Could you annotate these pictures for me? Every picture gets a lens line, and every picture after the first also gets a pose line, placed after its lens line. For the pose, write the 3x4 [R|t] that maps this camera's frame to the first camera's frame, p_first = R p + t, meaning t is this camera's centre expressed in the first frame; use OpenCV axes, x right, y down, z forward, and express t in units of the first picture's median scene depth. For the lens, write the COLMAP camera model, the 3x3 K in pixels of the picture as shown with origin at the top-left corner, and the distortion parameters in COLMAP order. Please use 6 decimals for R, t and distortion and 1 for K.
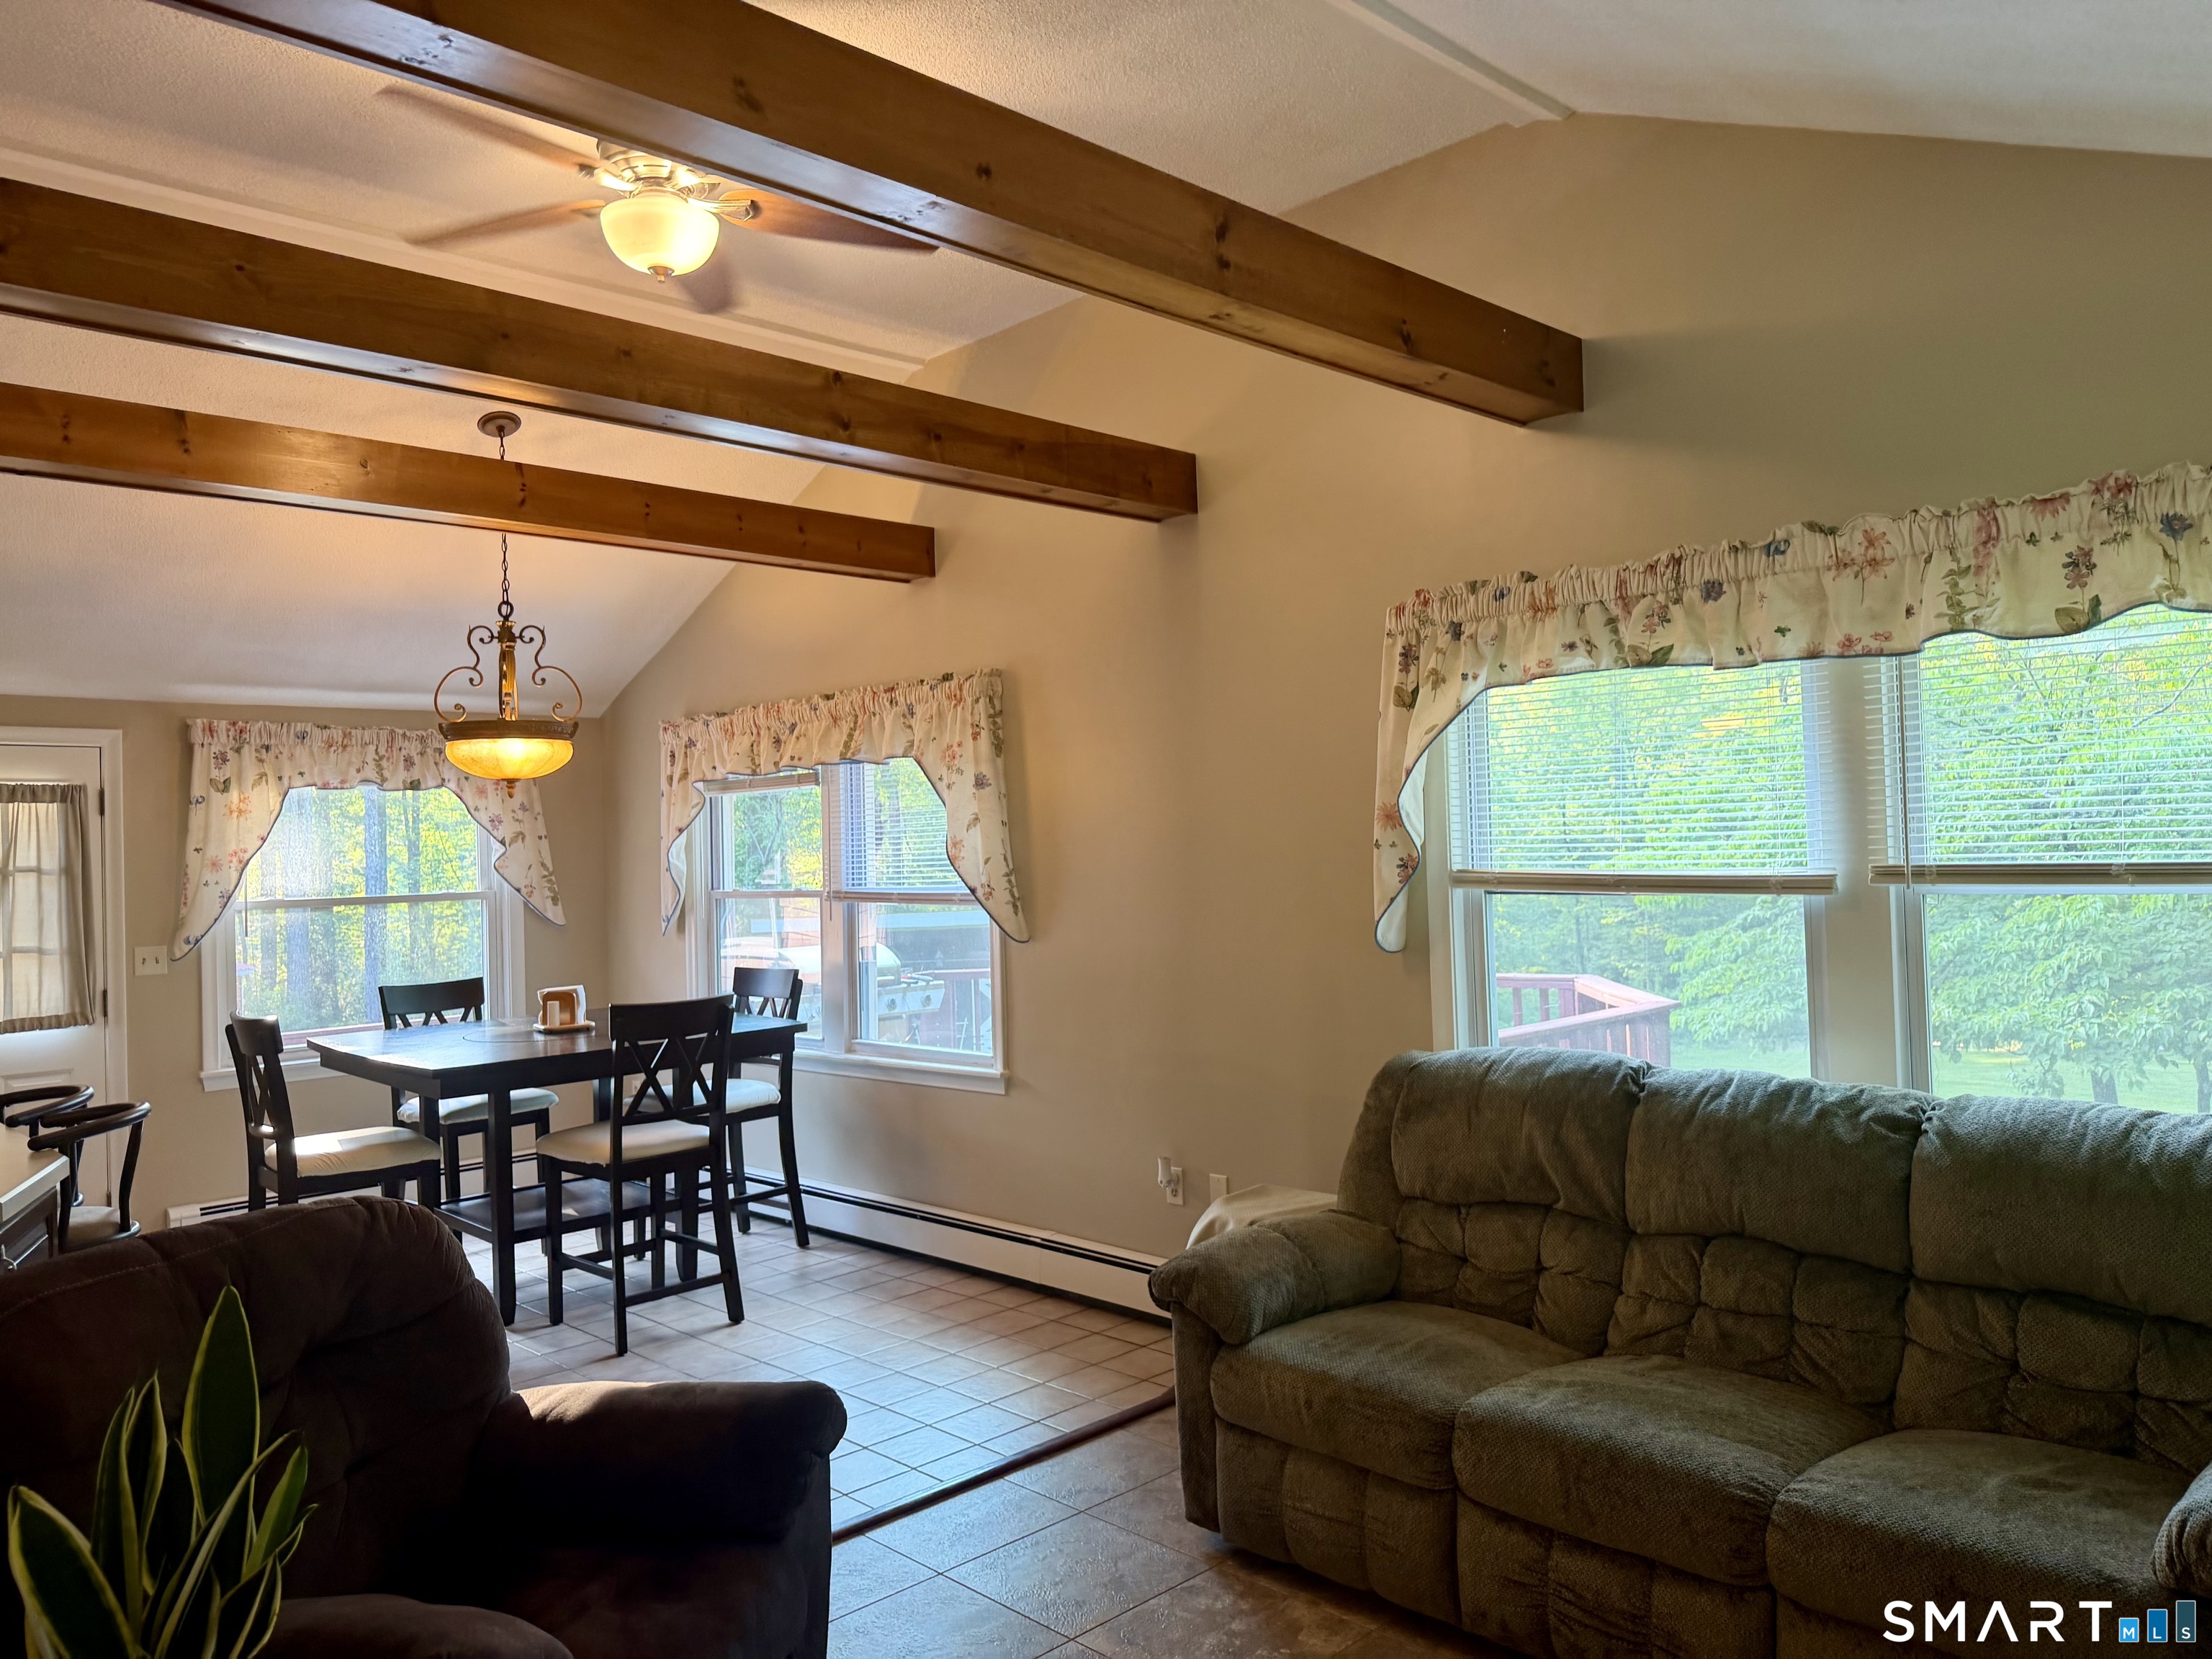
lens RADIAL K [[1562.6, 0, 1103.7], [0, 1562.6, 836.1], [0, 0, 1]] dist [0.053858, -0.083587]
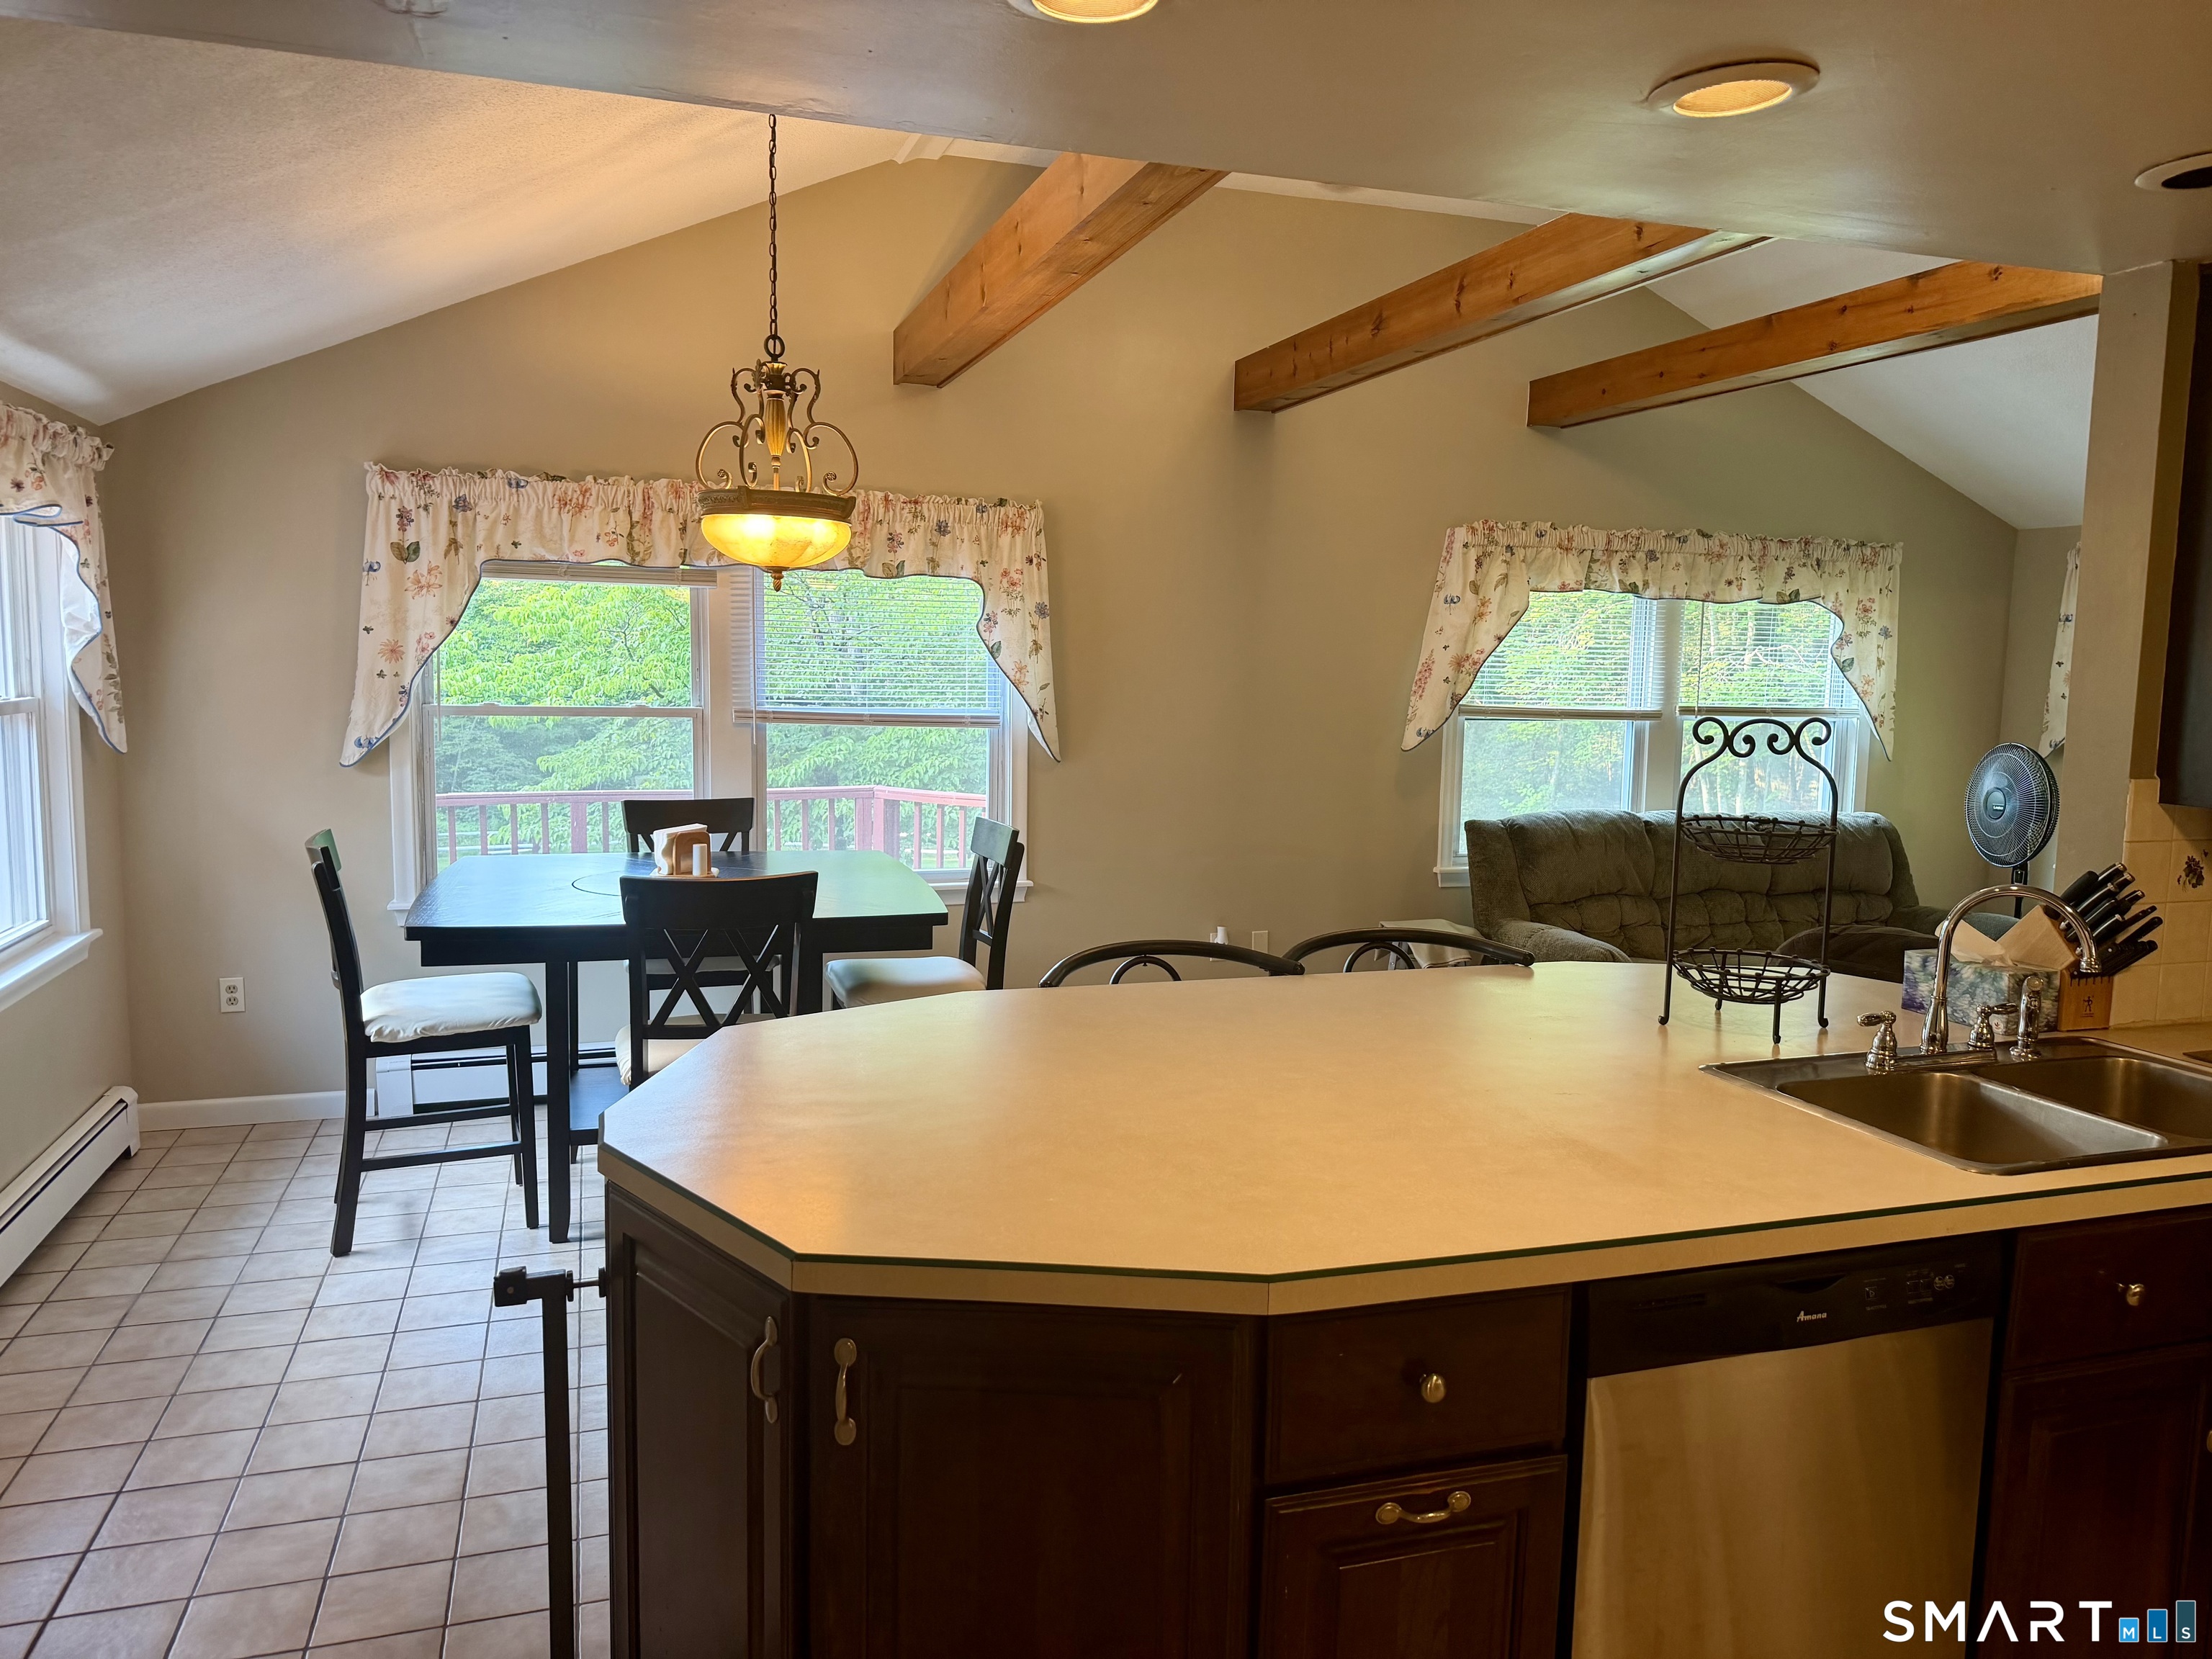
lens RADIAL K [[1562.6, 0, 1103.7], [0, 1562.6, 836.1], [0, 0, 1]] dist [0.053858, -0.083587]
pose [[0.437230, -0.048194, 0.898058, -0.903833], [-0.036265, 0.996806, 0.071149, 0.037426], [-0.898618, -0.063676, 0.434086, 0.433104]]
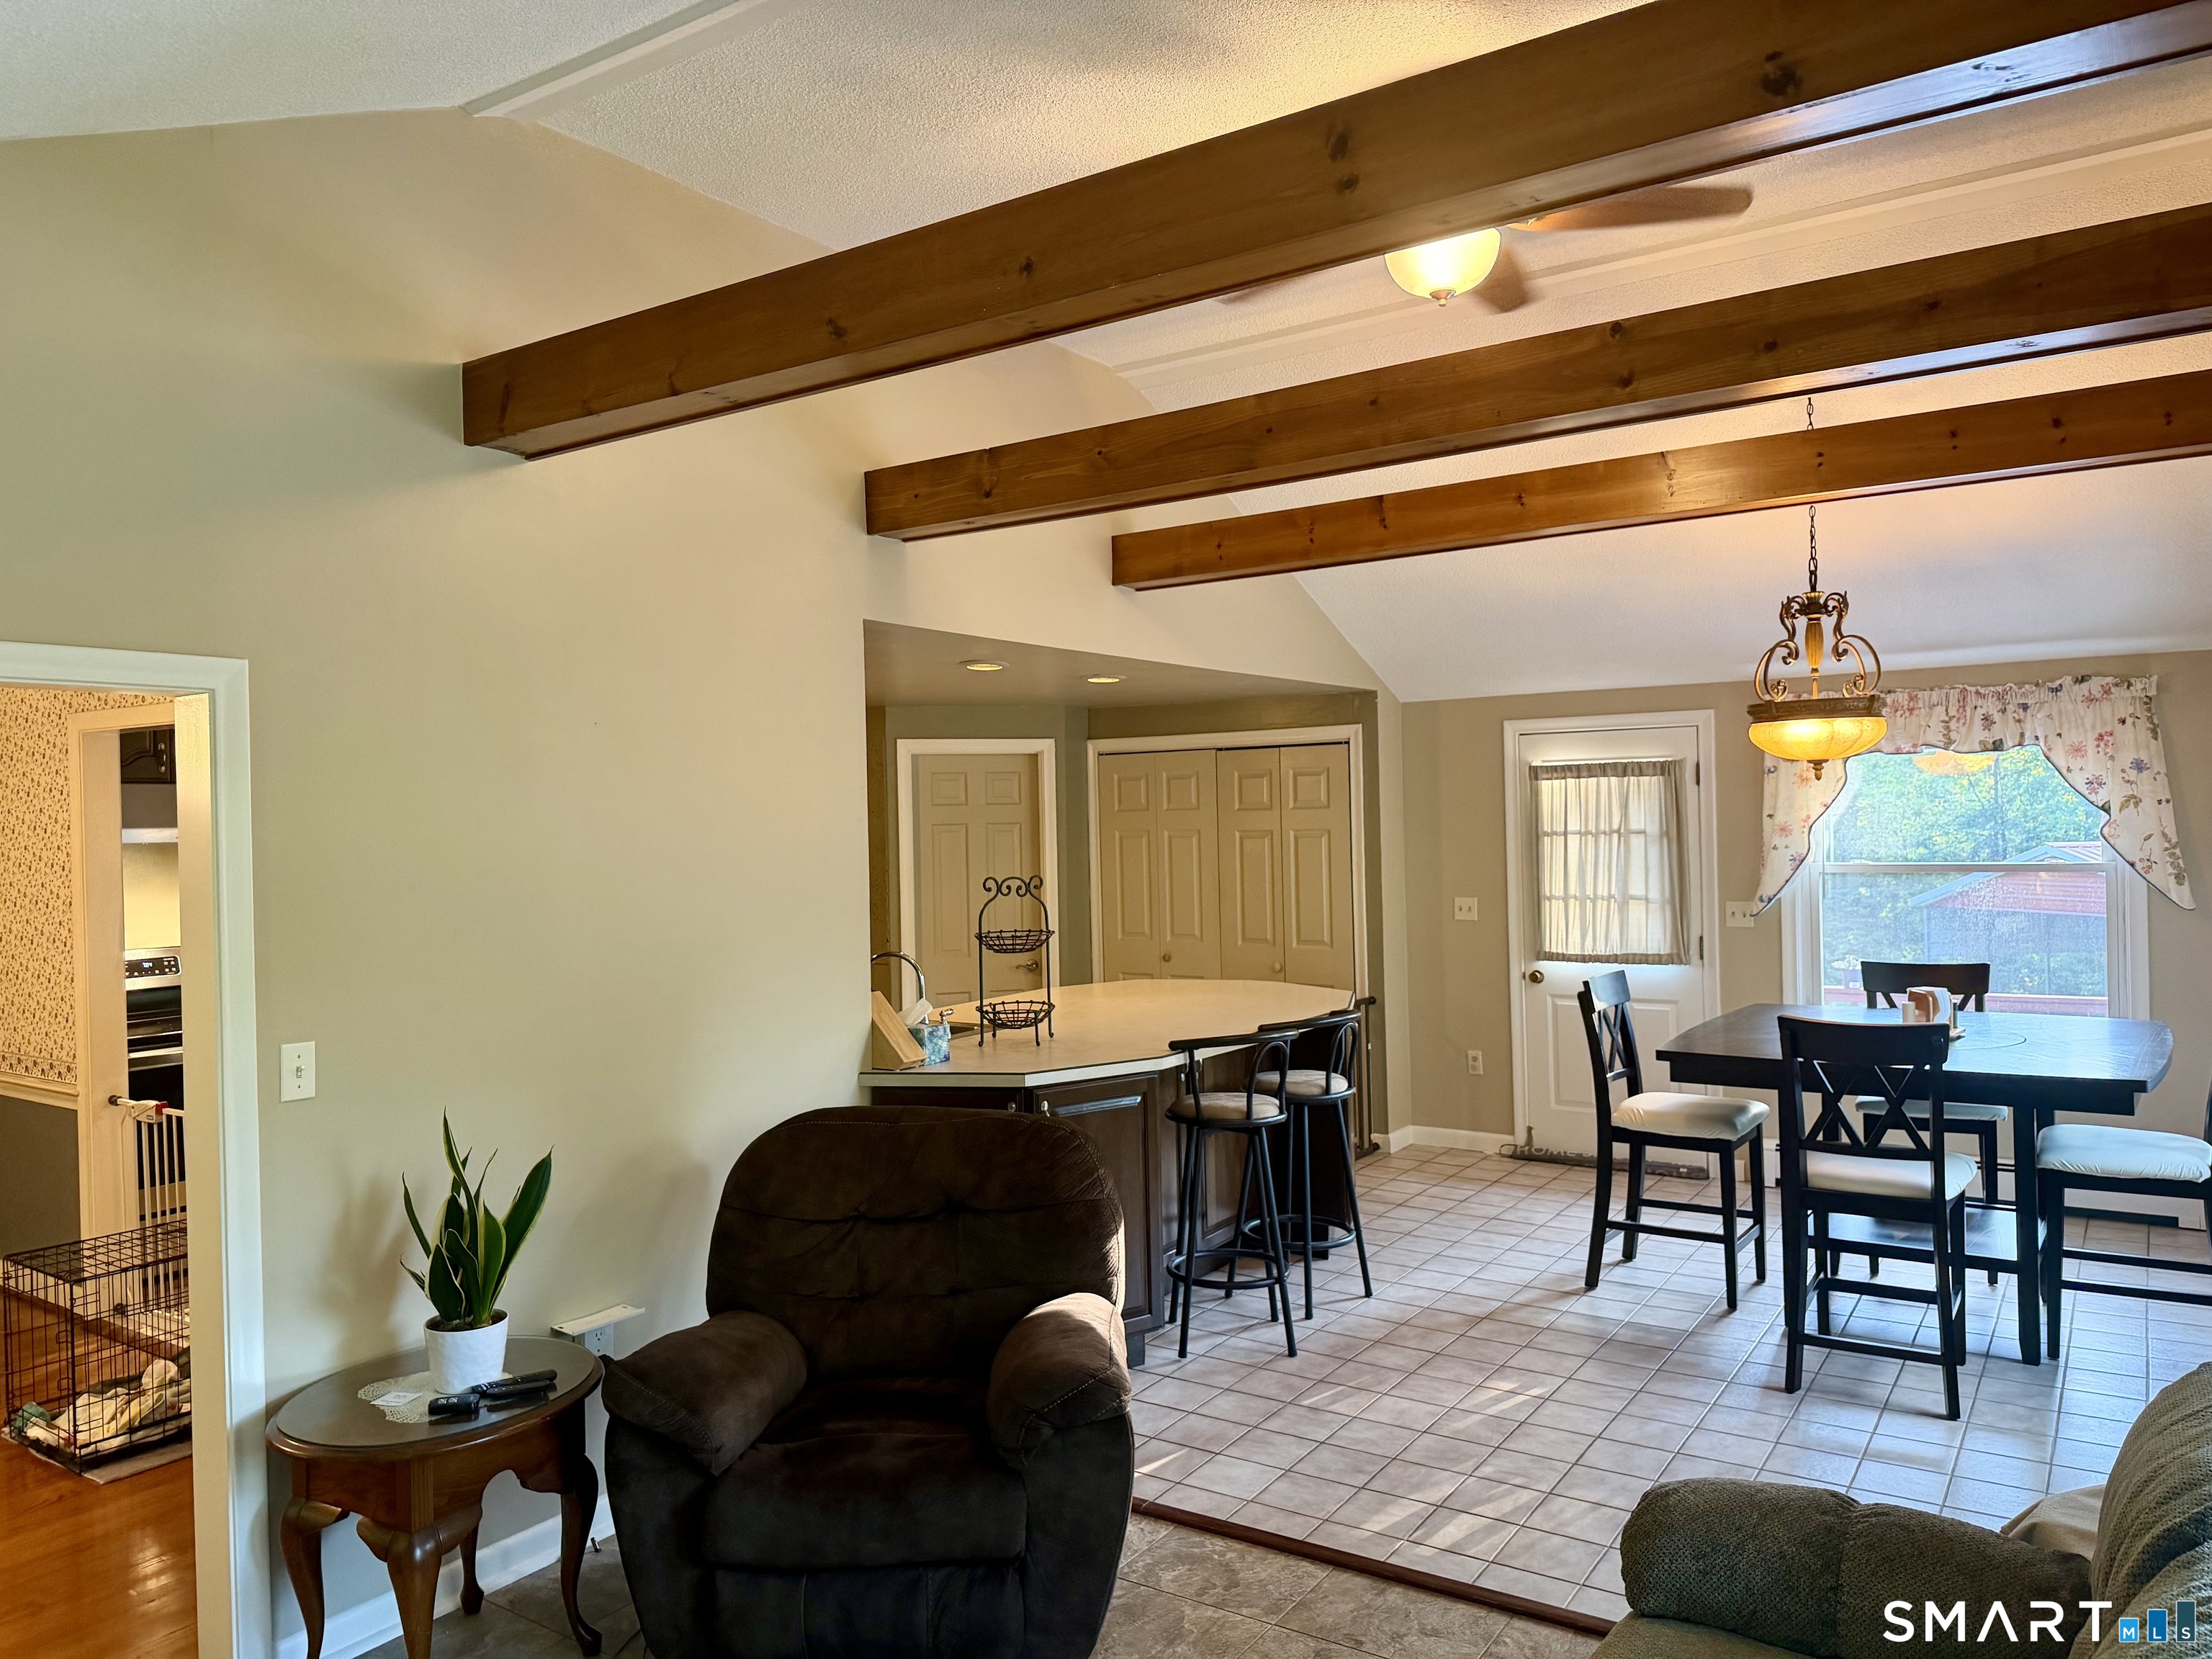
lens RADIAL K [[1562.6, 0, 1103.7], [0, 1562.6, 836.1], [0, 0, 1]] dist [0.053858, -0.083587]
pose [[0.211708, 0.037422, -0.976616, 0.399167], [0.024972, 0.998733, 0.043683, -0.037449], [0.977014, -0.033636, 0.210505, 0.337869]]
